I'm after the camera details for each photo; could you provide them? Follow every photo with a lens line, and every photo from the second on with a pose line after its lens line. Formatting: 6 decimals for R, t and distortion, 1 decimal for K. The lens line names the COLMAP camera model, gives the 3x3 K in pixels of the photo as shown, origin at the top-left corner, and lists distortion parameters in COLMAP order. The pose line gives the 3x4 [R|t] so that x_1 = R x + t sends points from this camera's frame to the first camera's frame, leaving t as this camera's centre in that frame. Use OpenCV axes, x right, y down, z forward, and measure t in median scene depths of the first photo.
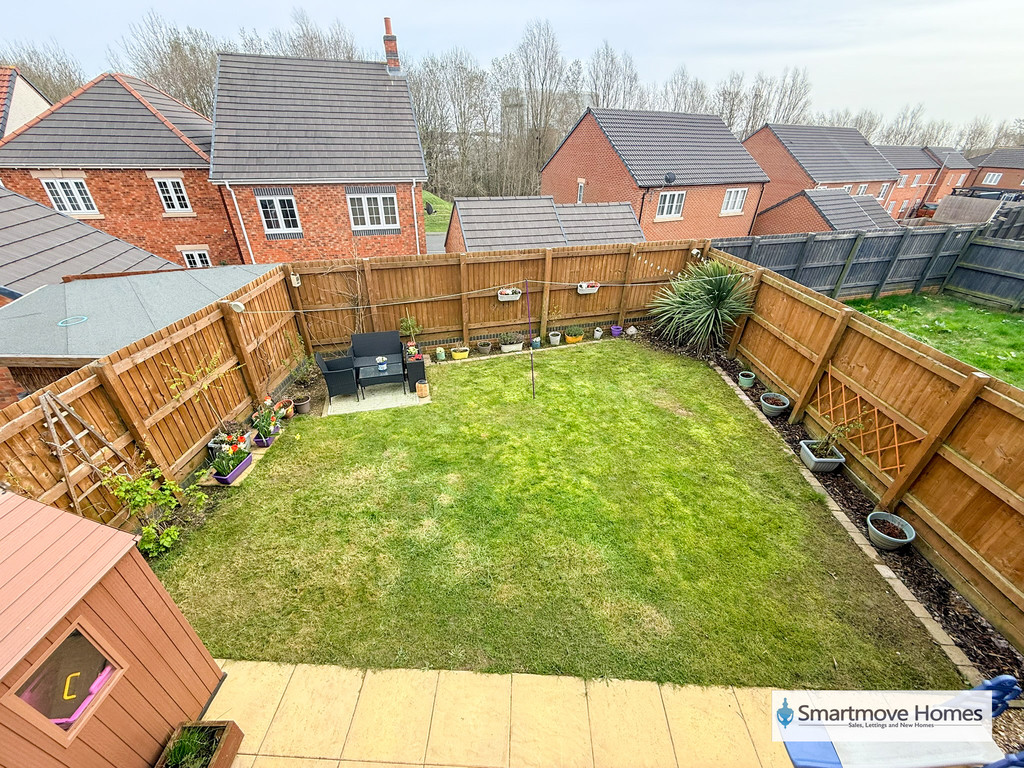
lens RADIAL K [[407.8, 0, 510.5], [0, 407.8, 382.7], [0, 0, 1]] dist [0.000052, 0.000331]
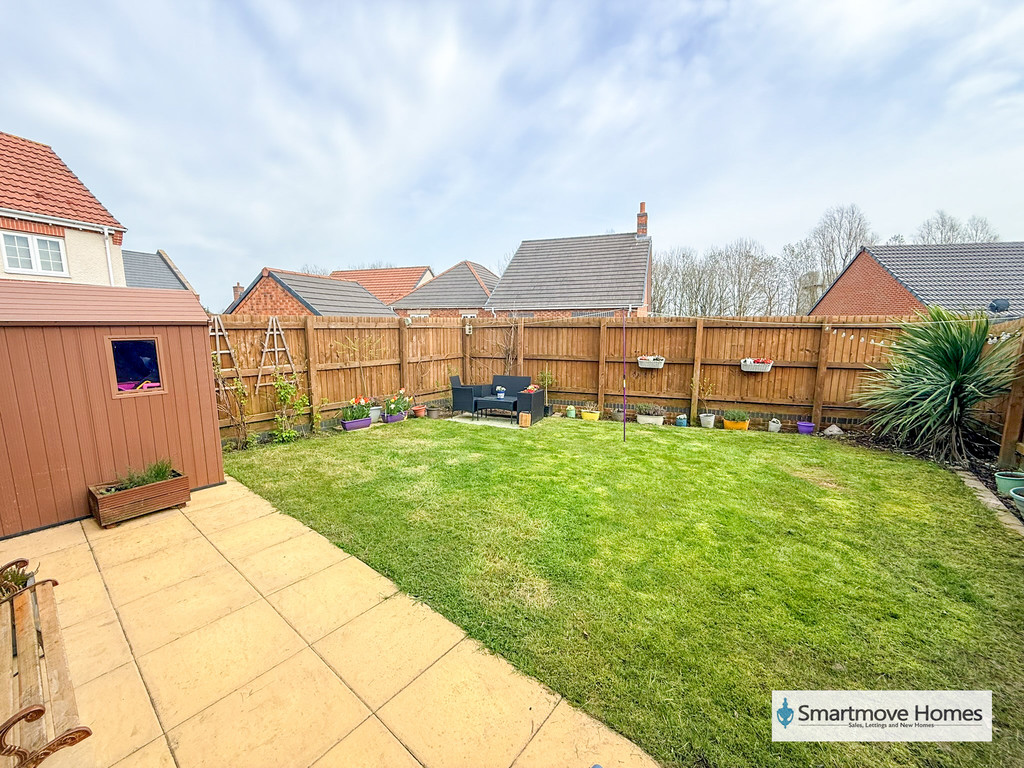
lens RADIAL K [[407.8, 0, 510.5], [0, 407.8, 382.7], [0, 0, 1]] dist [0.000052, 0.000331]
pose [[0.799722, 0.065965, -0.596735, 0.306946], [-0.296410, 0.907742, -0.296893, 0.208423], [0.522097, 0.414311, 0.745494, 0.141518]]
